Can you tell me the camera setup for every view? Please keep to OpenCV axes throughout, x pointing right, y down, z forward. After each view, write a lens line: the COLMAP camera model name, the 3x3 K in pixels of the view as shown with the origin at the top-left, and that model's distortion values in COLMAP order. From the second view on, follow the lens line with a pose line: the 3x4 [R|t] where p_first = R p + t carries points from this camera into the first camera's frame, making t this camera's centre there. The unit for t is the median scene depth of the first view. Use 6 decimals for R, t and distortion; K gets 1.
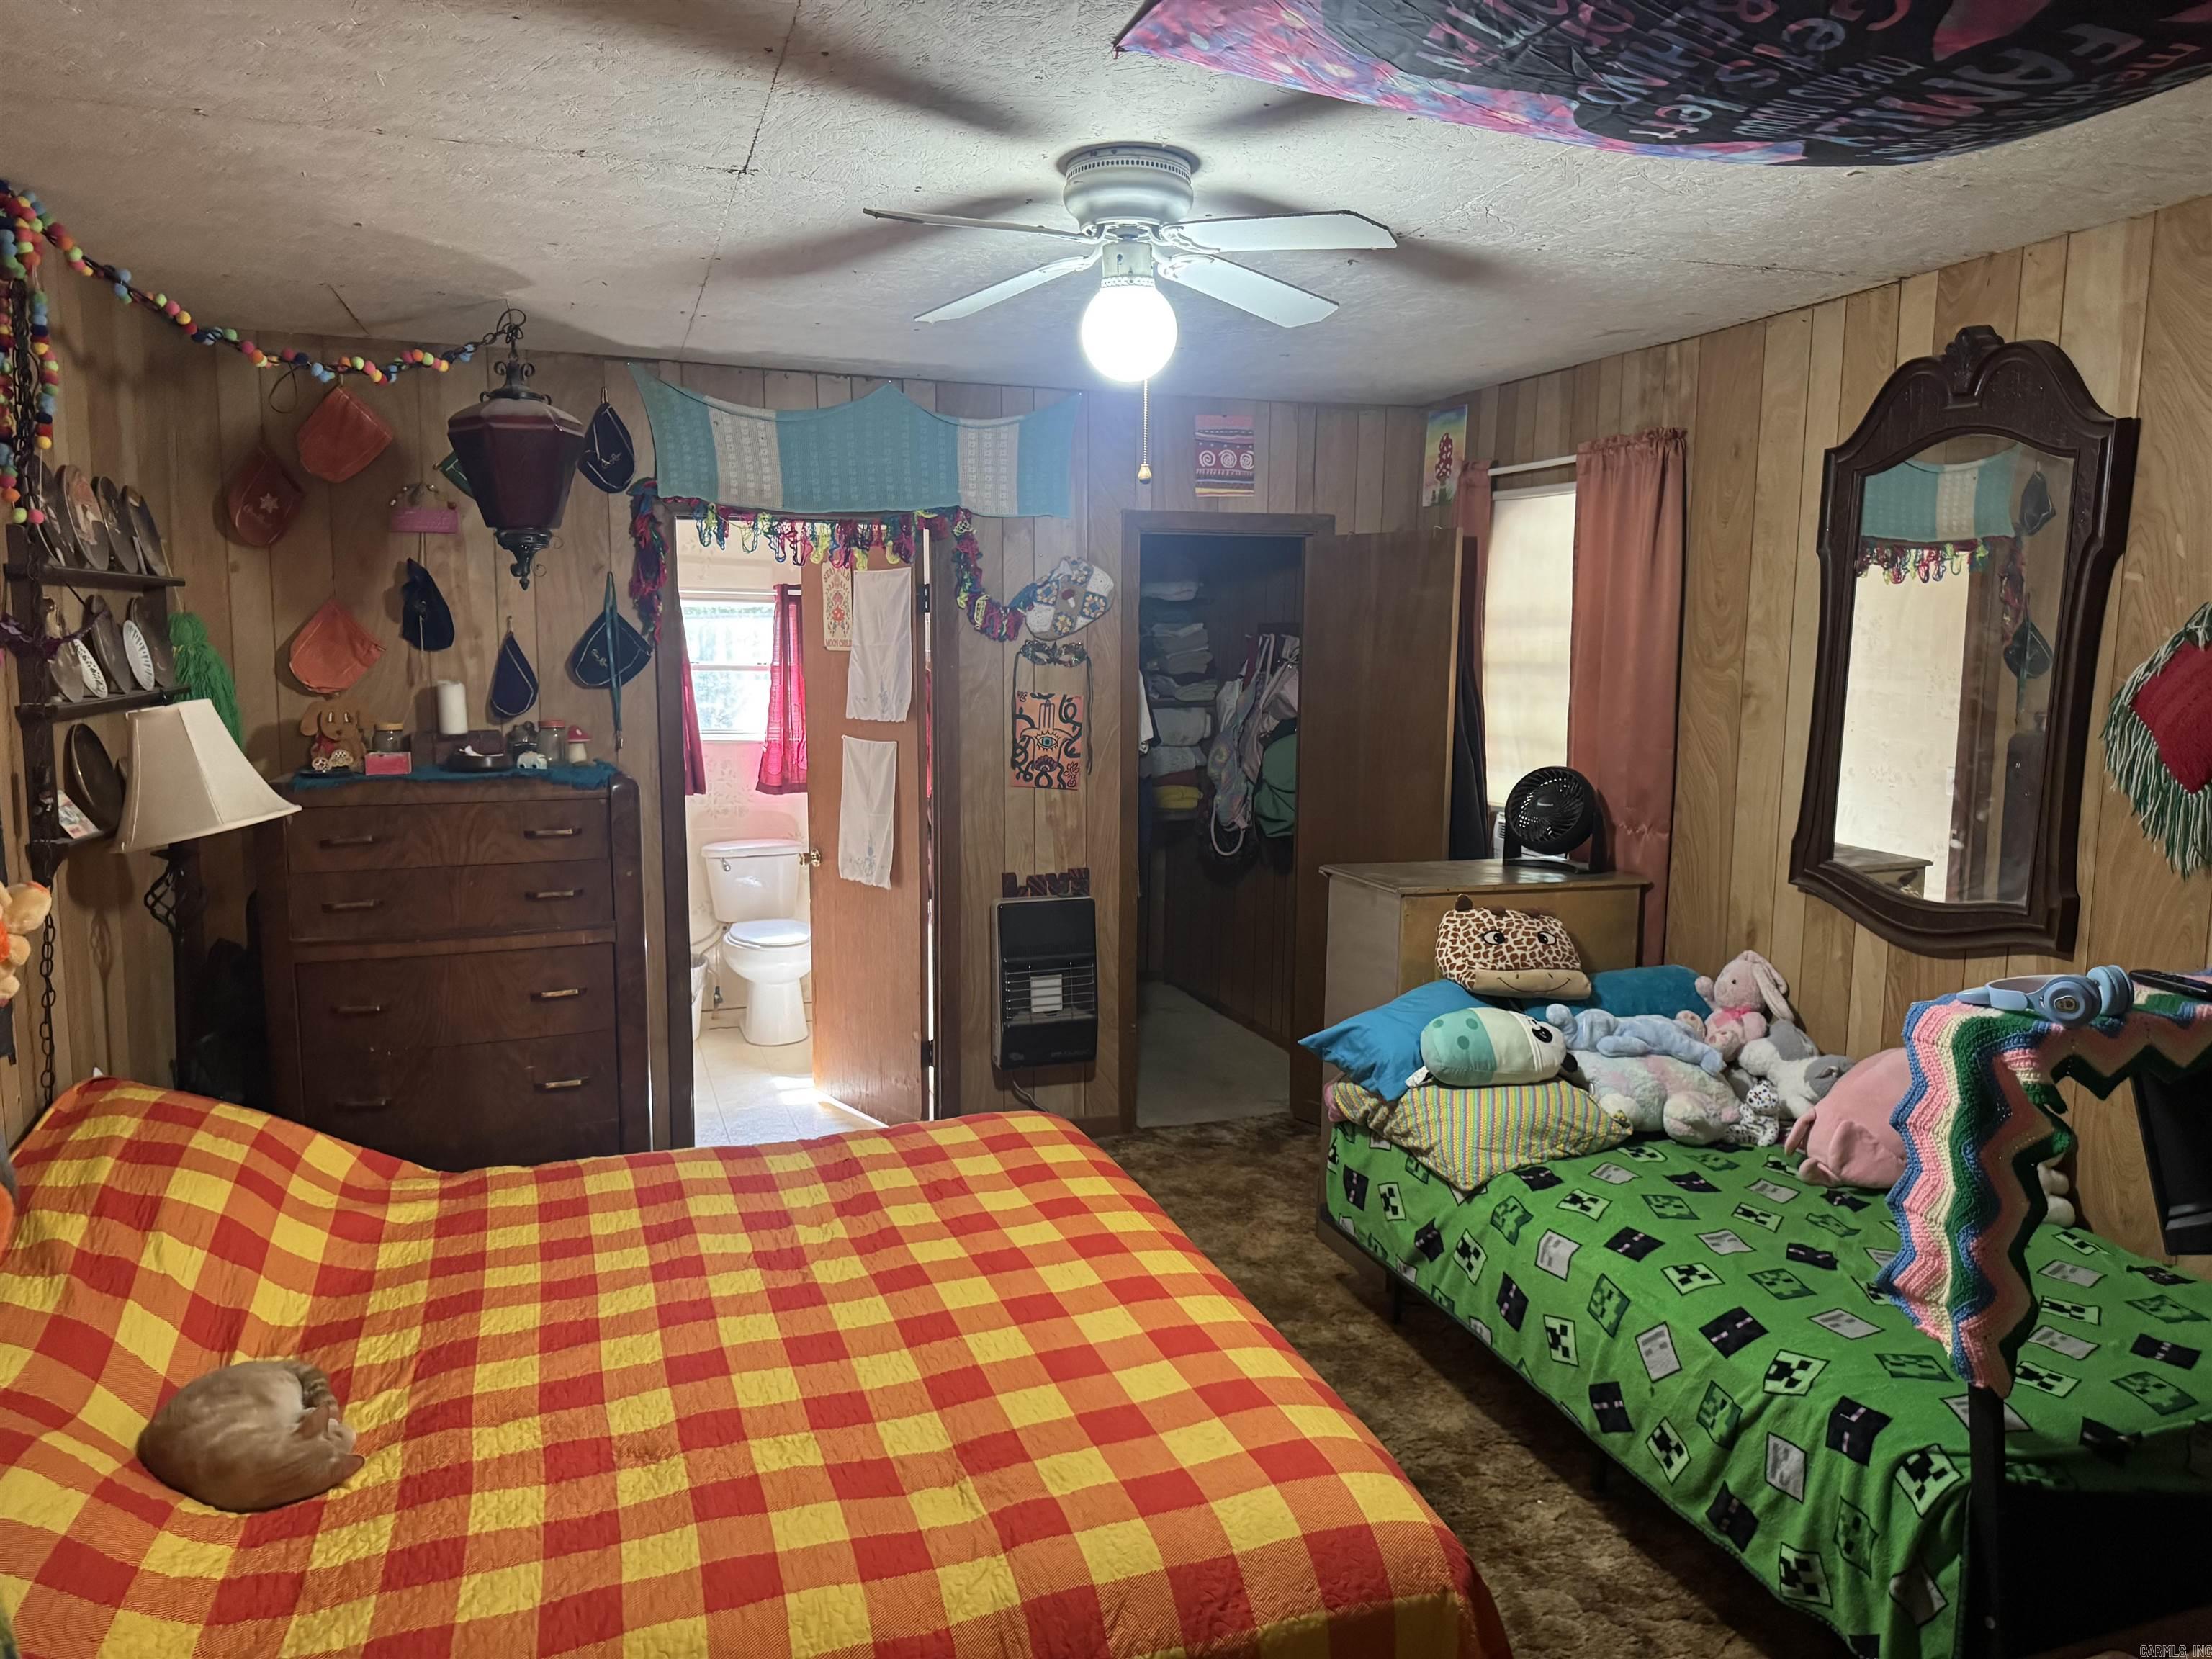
lens RADIAL K [[1446.8, 0, 1152.3], [0, 1446.8, 837.6], [0, 0, 1]] dist [0.001055, -0.059174]
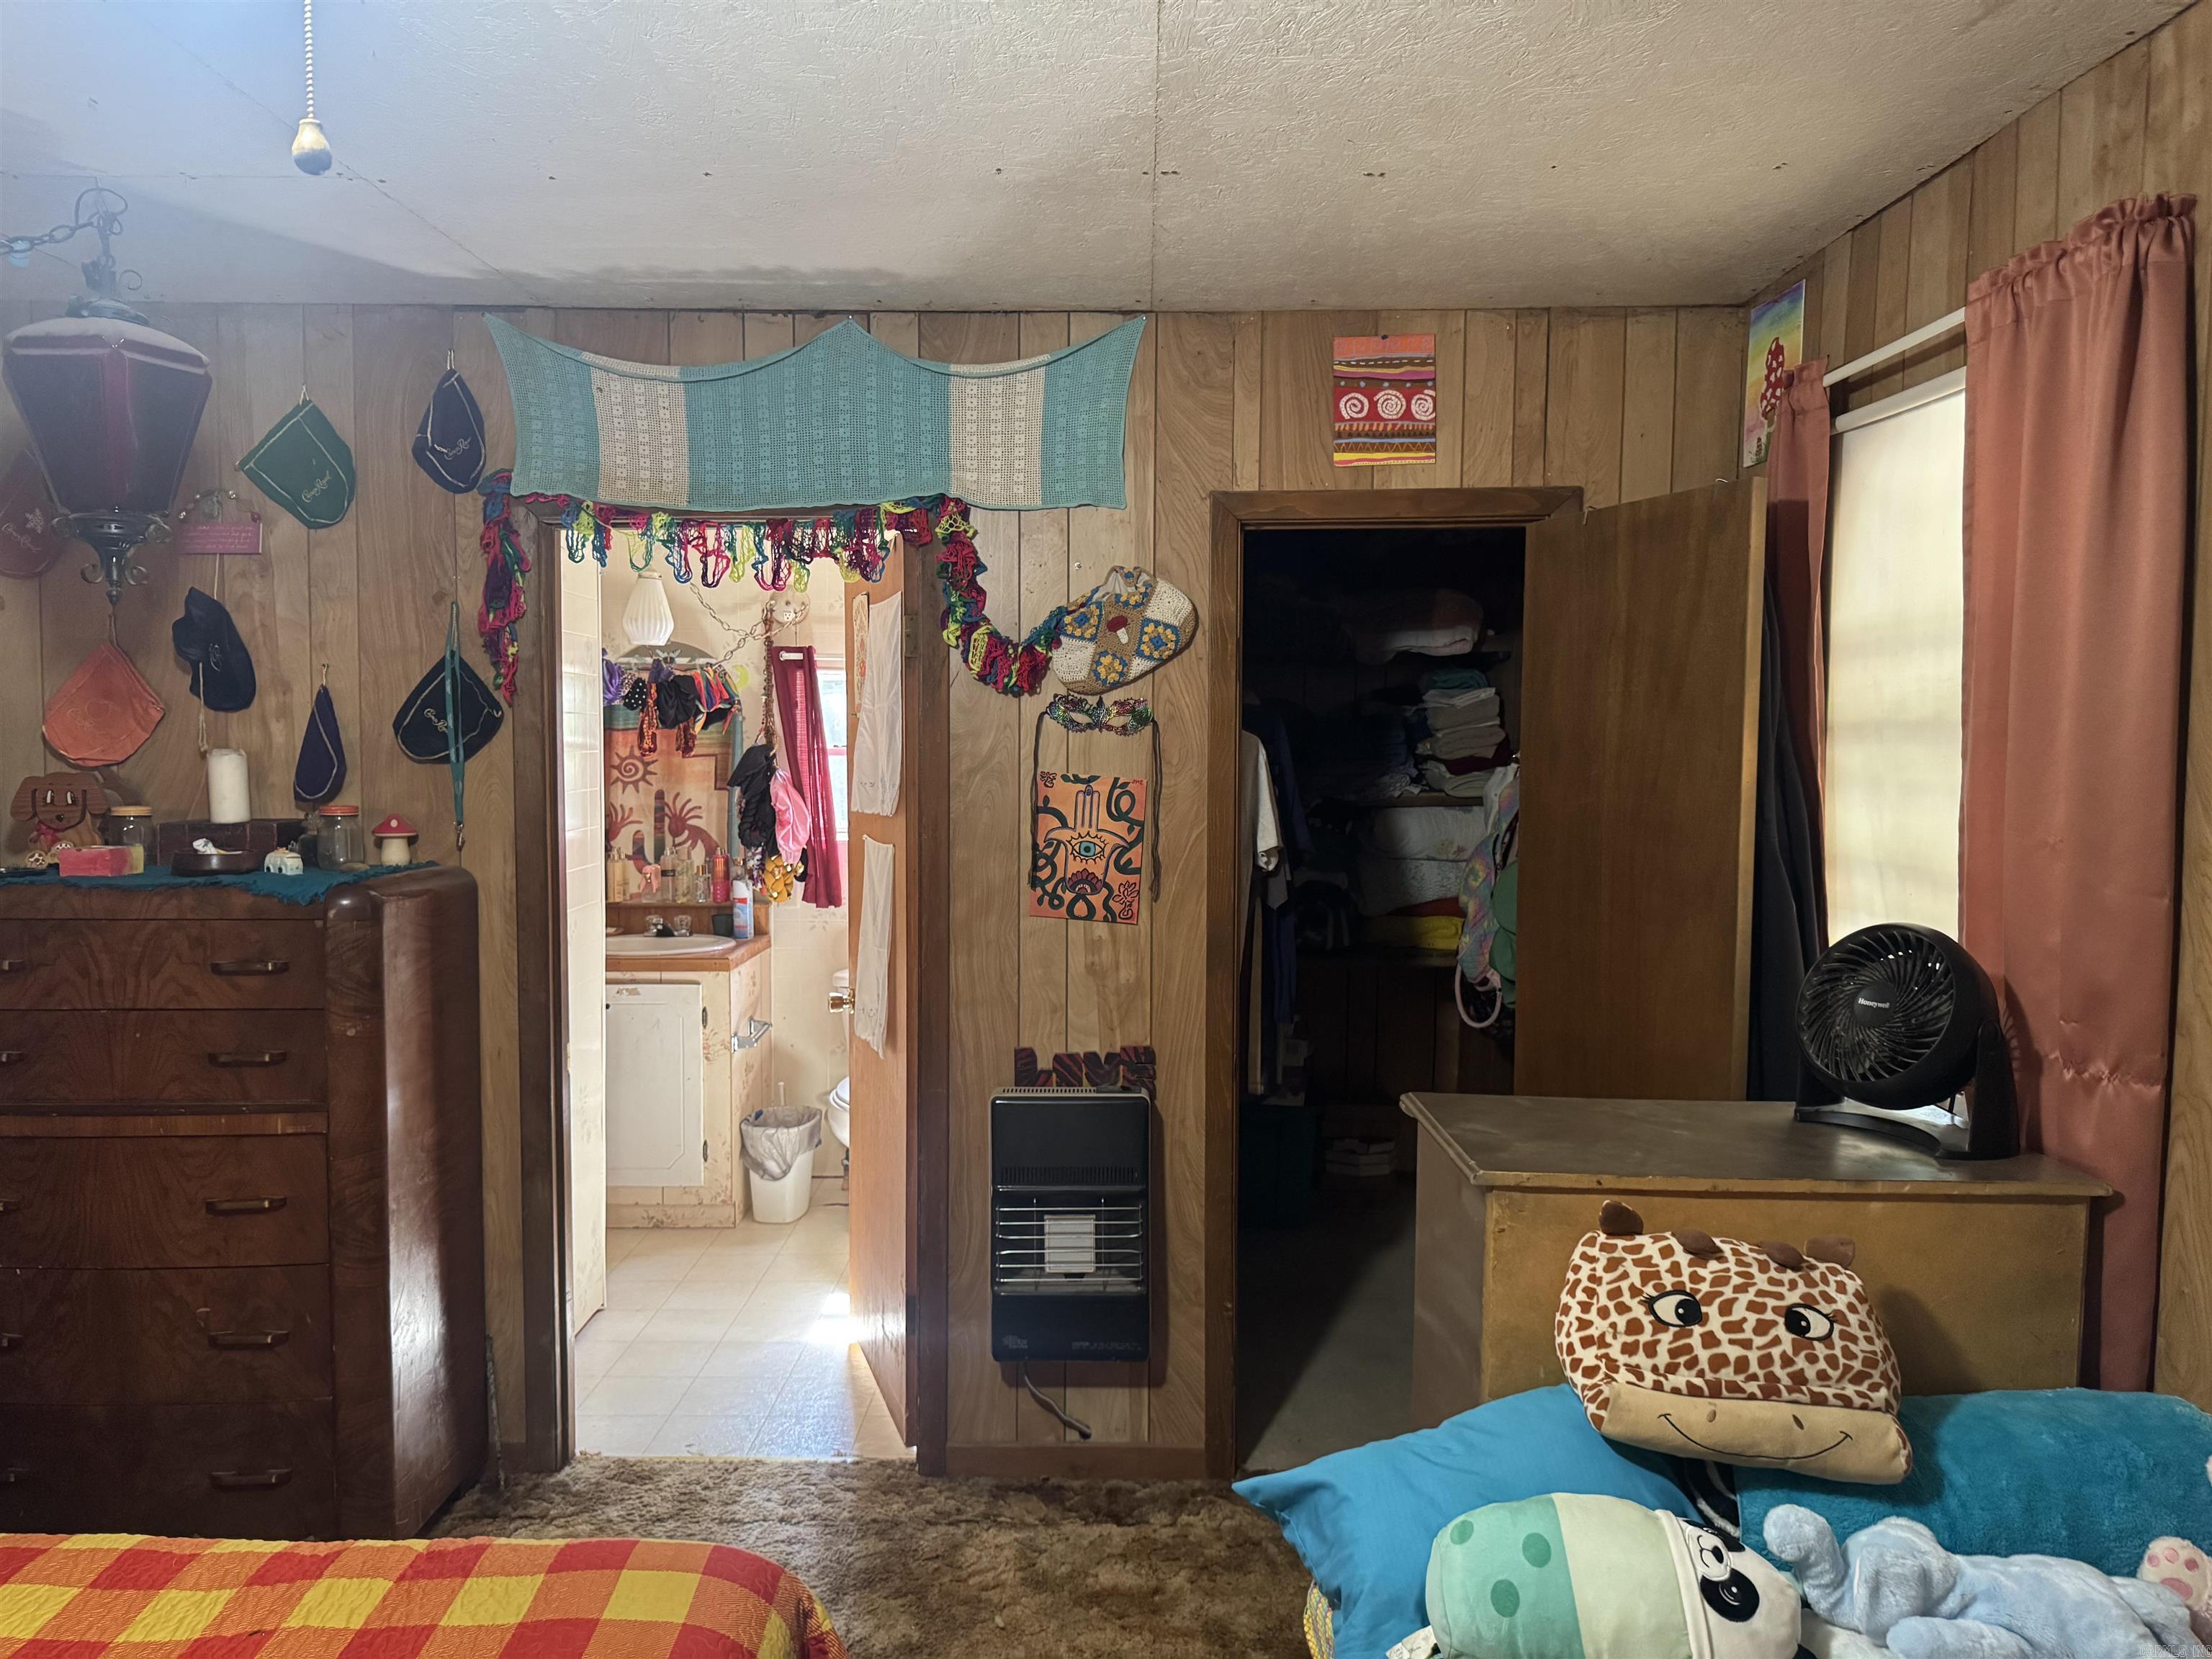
lens RADIAL K [[1534.4, 0, 1106.0], [0, 1534.4, 829.5], [0, 0, 1]] dist [-0.011261, -0.003001]
pose [[0.939365, 0.017552, -0.342469, 0.188245], [-0.041571, 0.997152, -0.062922, -0.035302], [0.340390, 0.073343, 0.937420, 0.392593]]
